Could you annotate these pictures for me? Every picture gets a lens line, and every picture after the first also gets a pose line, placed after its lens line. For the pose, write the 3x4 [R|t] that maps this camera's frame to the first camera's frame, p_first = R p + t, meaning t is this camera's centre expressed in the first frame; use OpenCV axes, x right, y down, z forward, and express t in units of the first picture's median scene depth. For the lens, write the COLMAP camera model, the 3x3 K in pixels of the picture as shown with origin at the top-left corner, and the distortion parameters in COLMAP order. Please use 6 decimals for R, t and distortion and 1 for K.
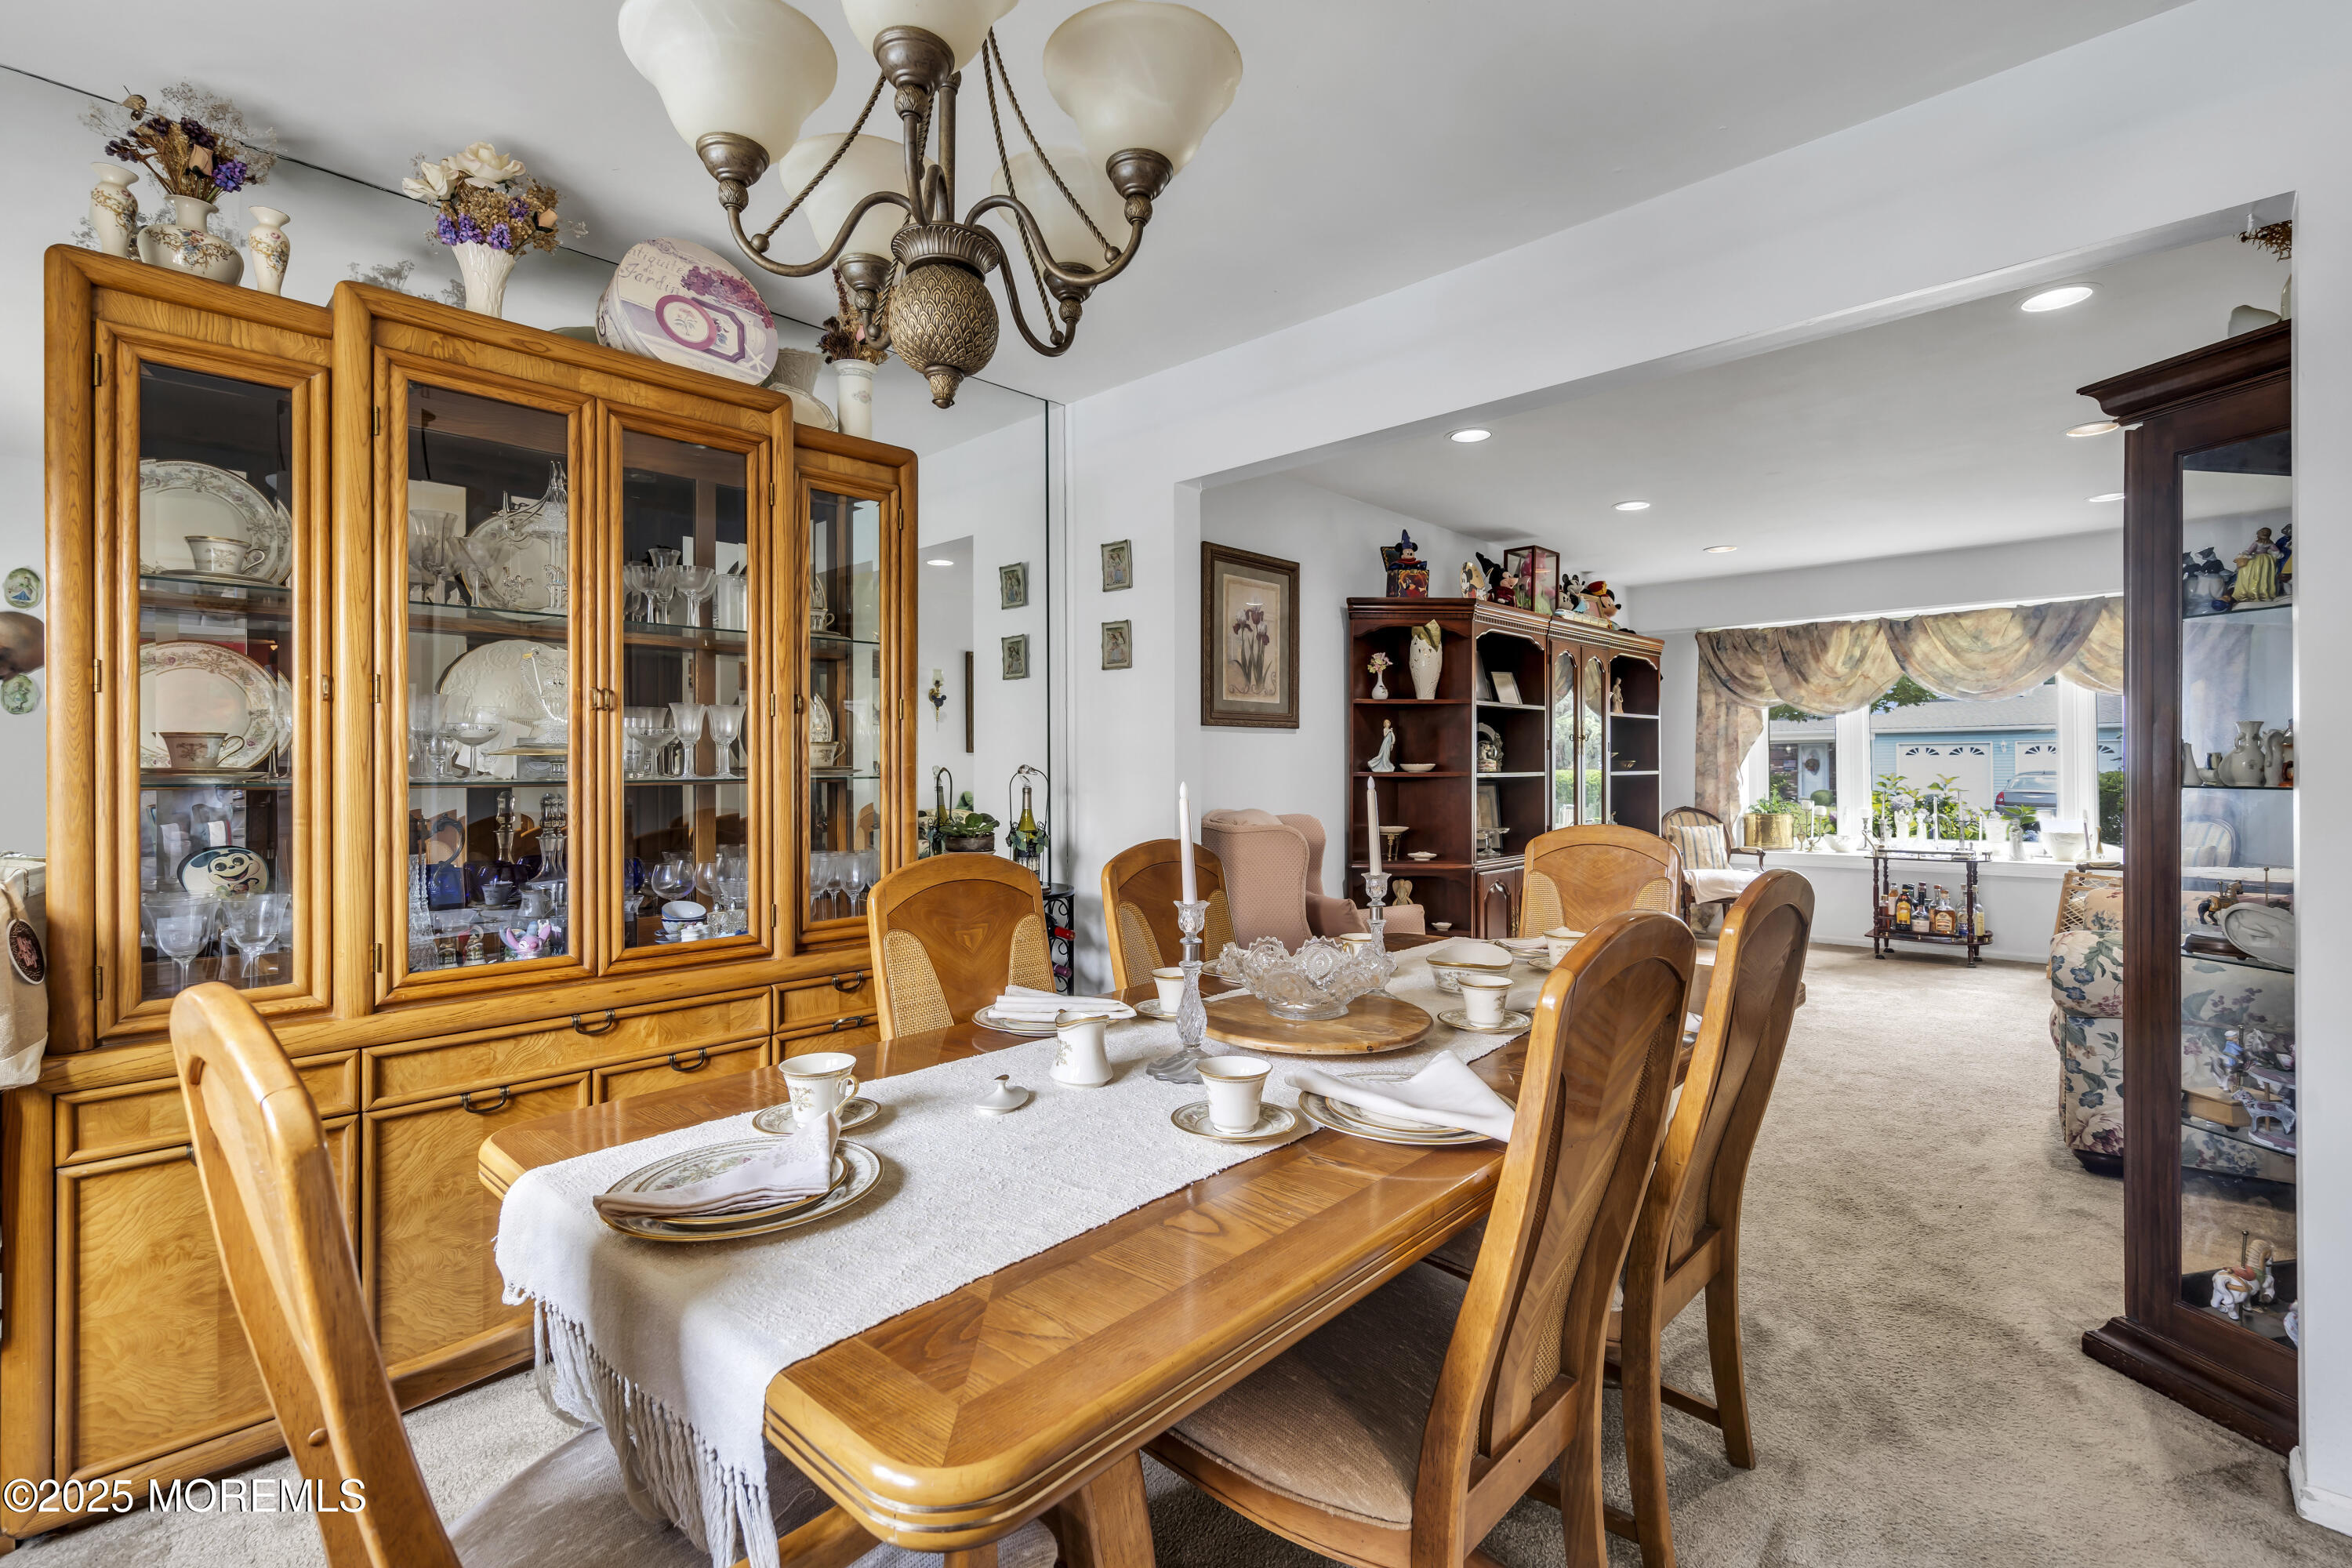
lens RADIAL K [[1058.9, 0, 1169.8], [0, 1058.9, 767.5], [0, 0, 1]] dist [-0.000933, 0.000584]
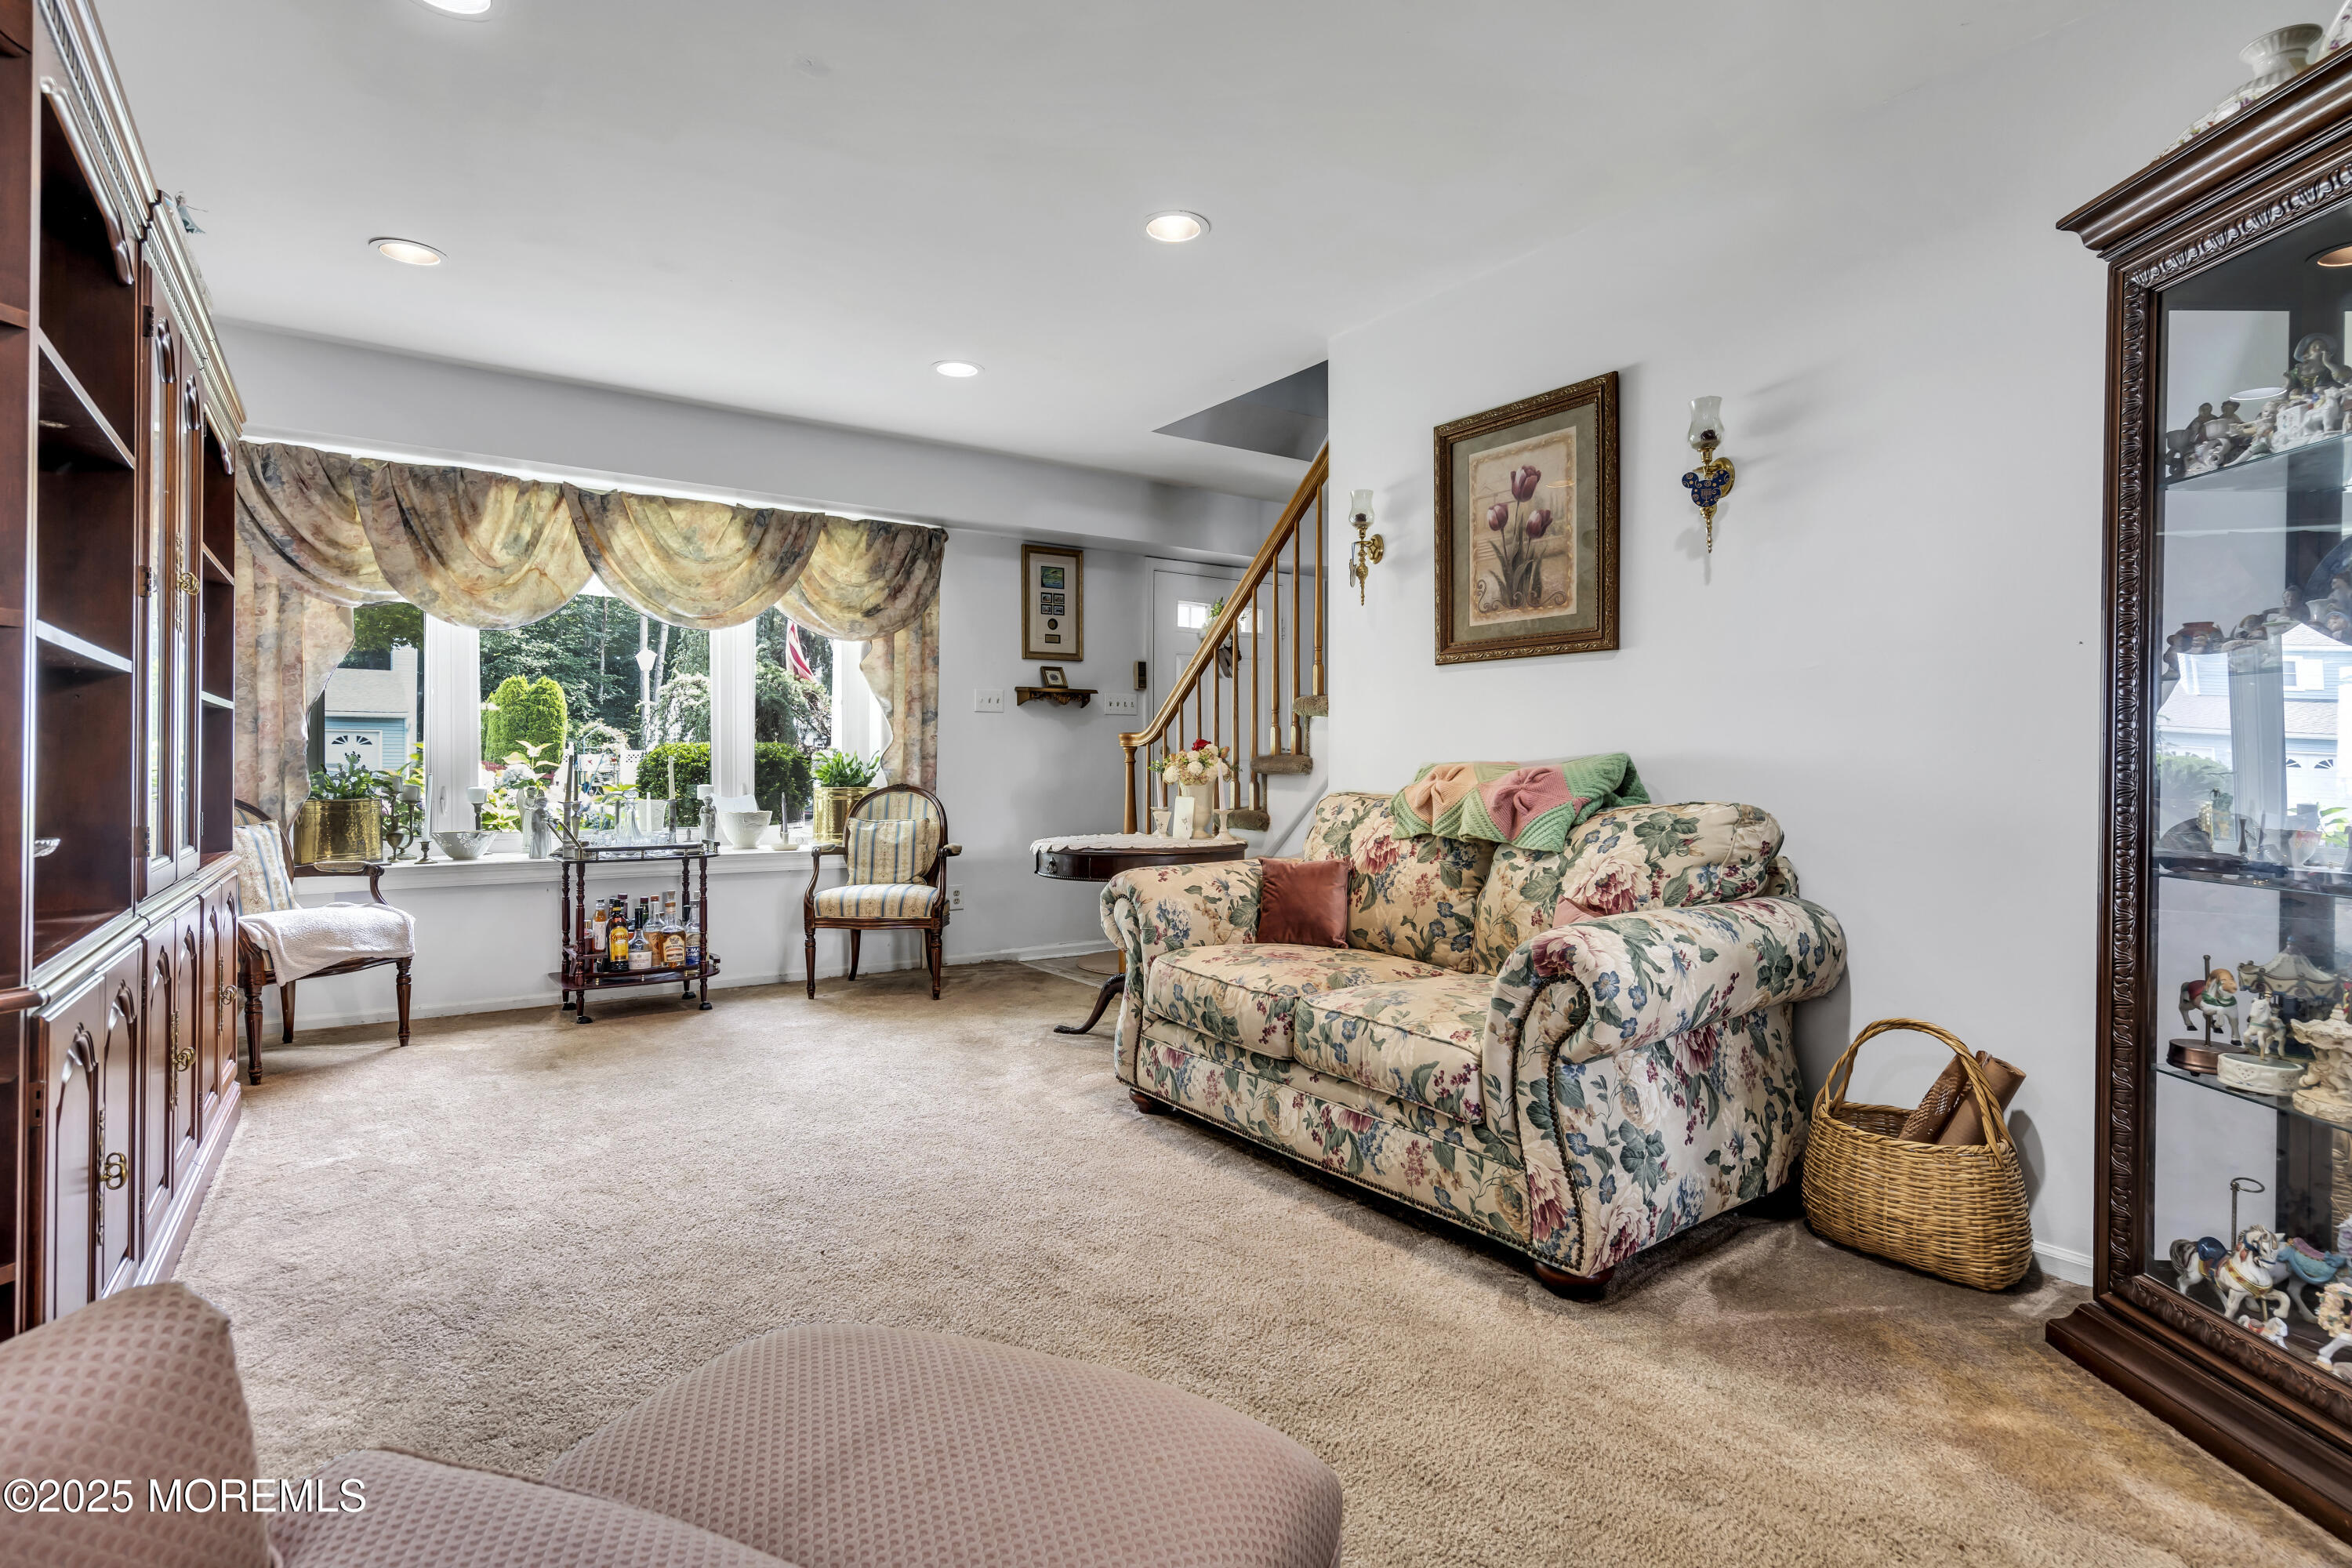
lens RADIAL K [[1185.5, 0, 1165.7], [0, 1185.5, 771.7], [0, 0, 1]] dist [0.000042, 0.000621]
pose [[0.202368, 0.002397, 0.979307, 0.054455], [-0.007700, 0.999970, -0.000856, 0.030850], [-0.979279, -0.007368, 0.202380, 0.534850]]
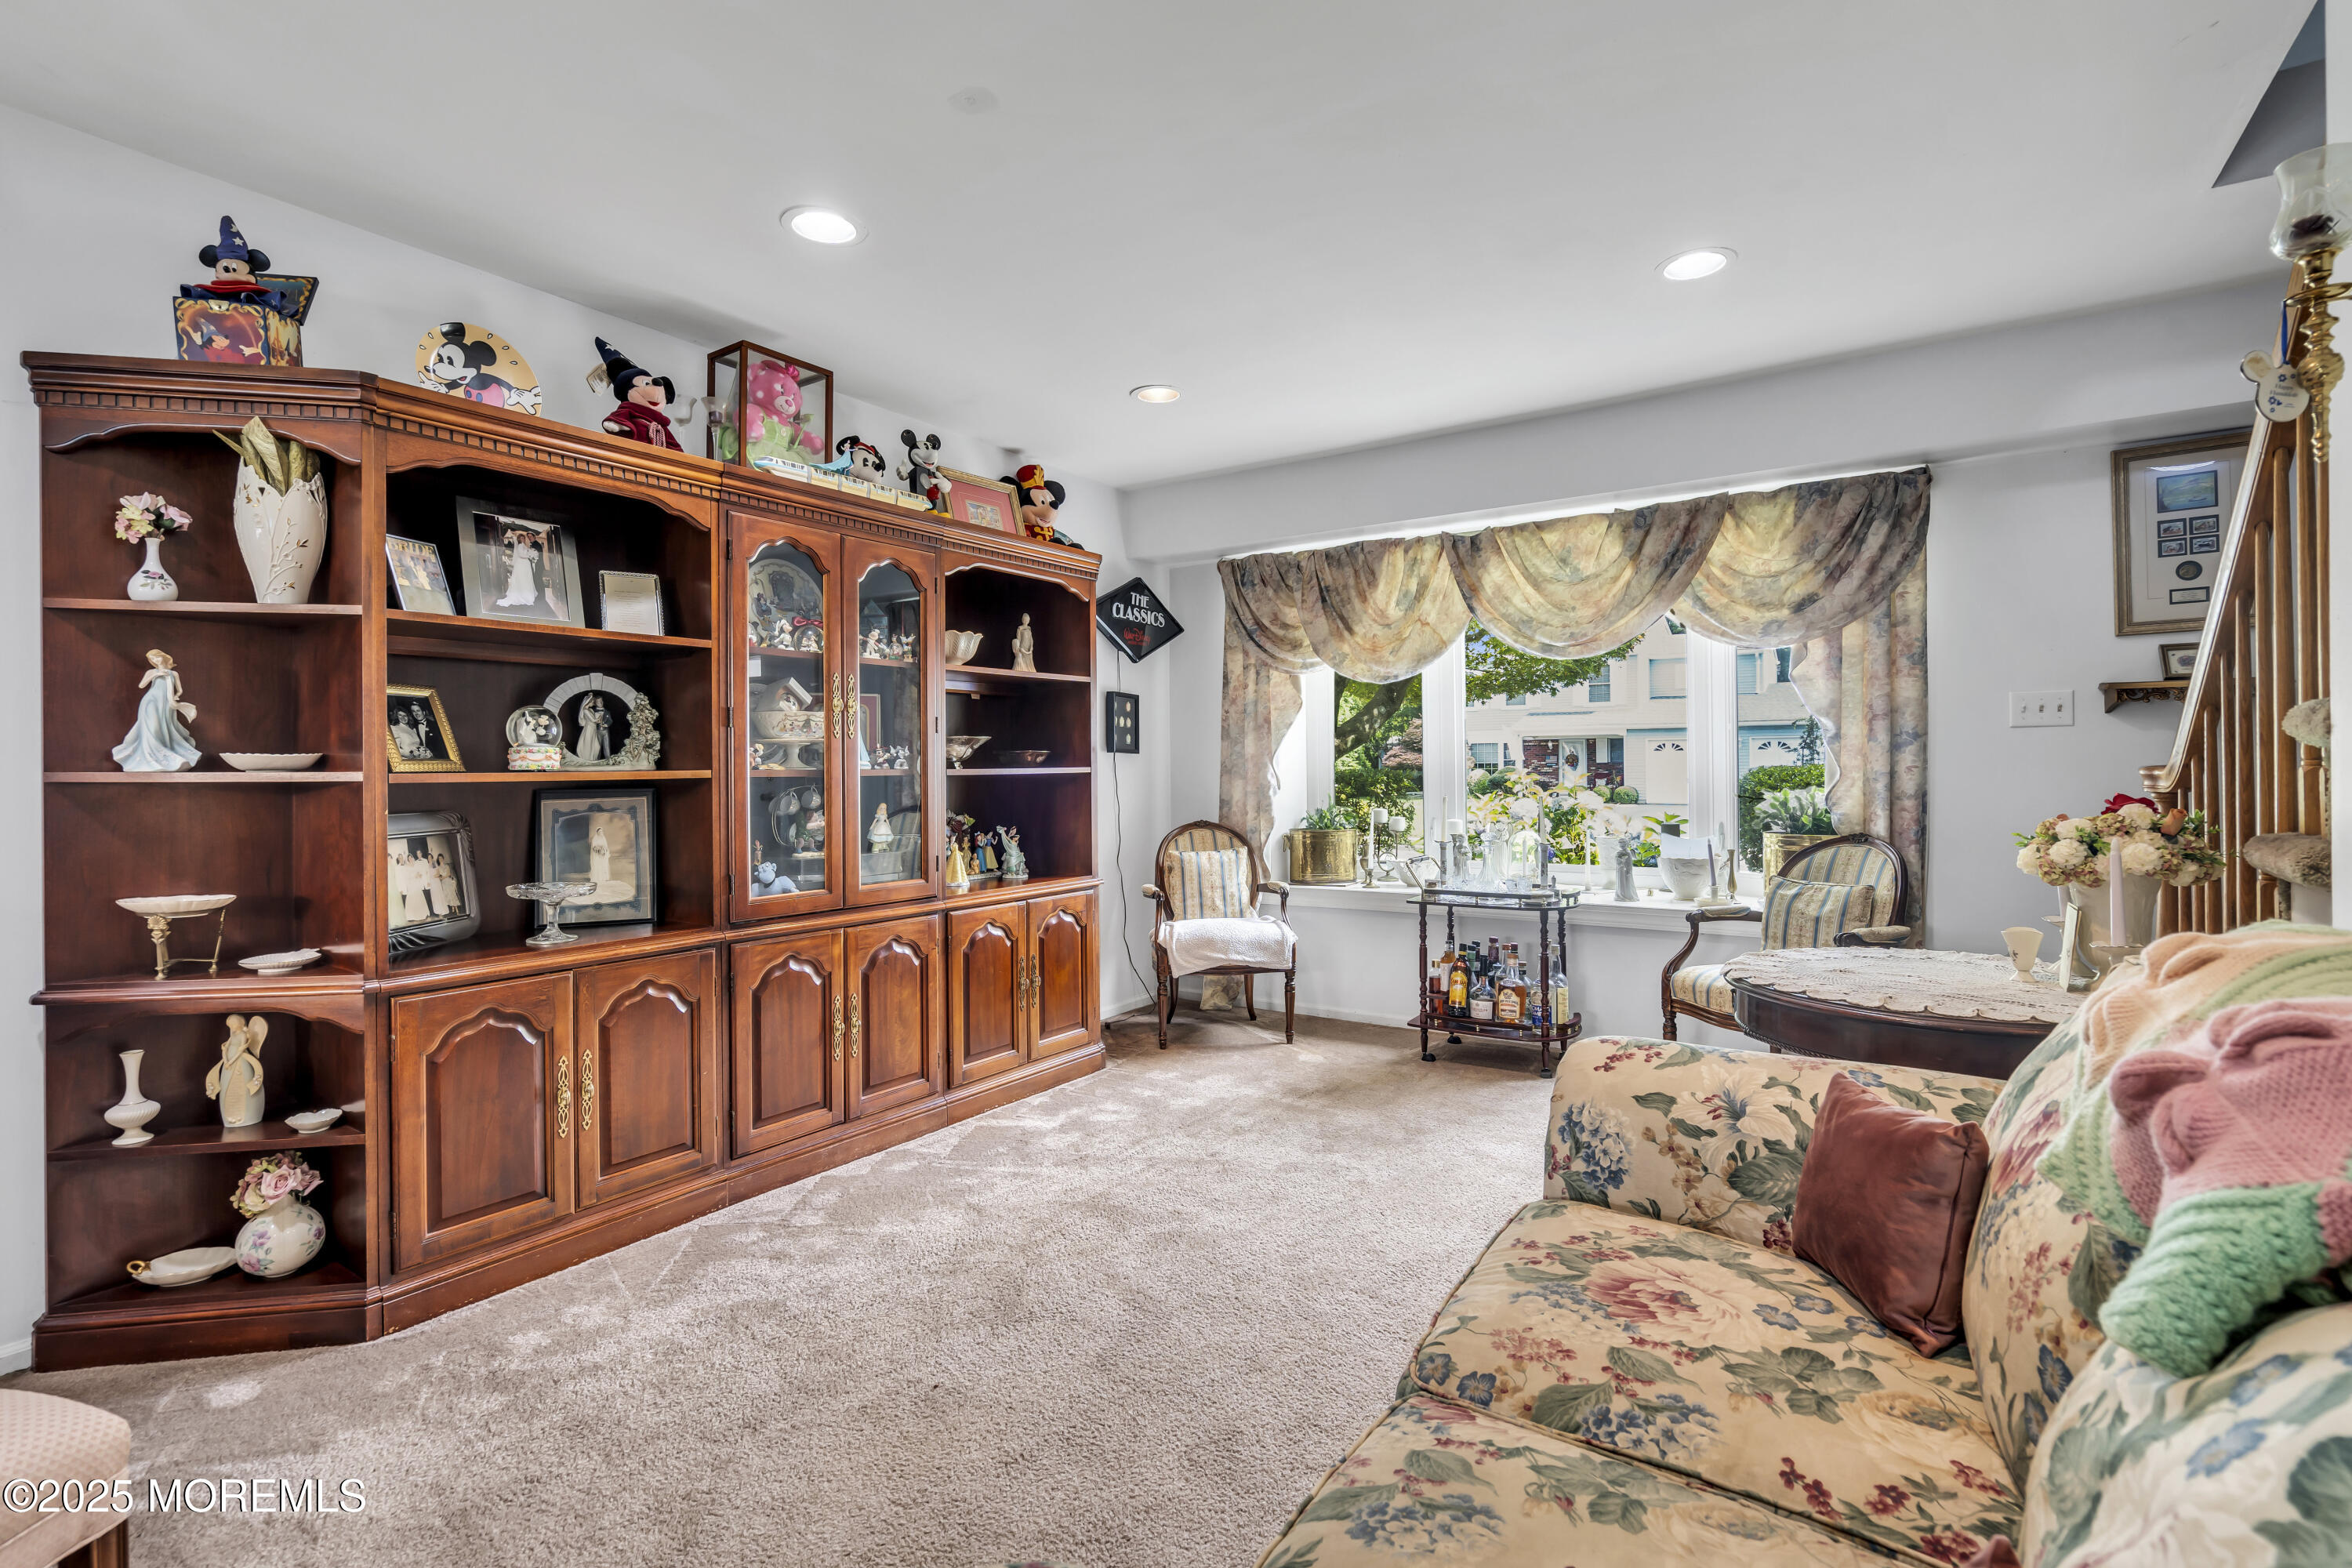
lens RADIAL K [[1077.5, 0, 1178.4], [0, 1077.5, 769.8], [0, 0, 1]] dist [-0.004741, 0.000719]
pose [[0.985022, -0.003866, 0.172386, 0.419951], [0.003095, 0.999984, 0.004742, 0.001779], [-0.172401, -0.004137, 0.985018, 0.394259]]
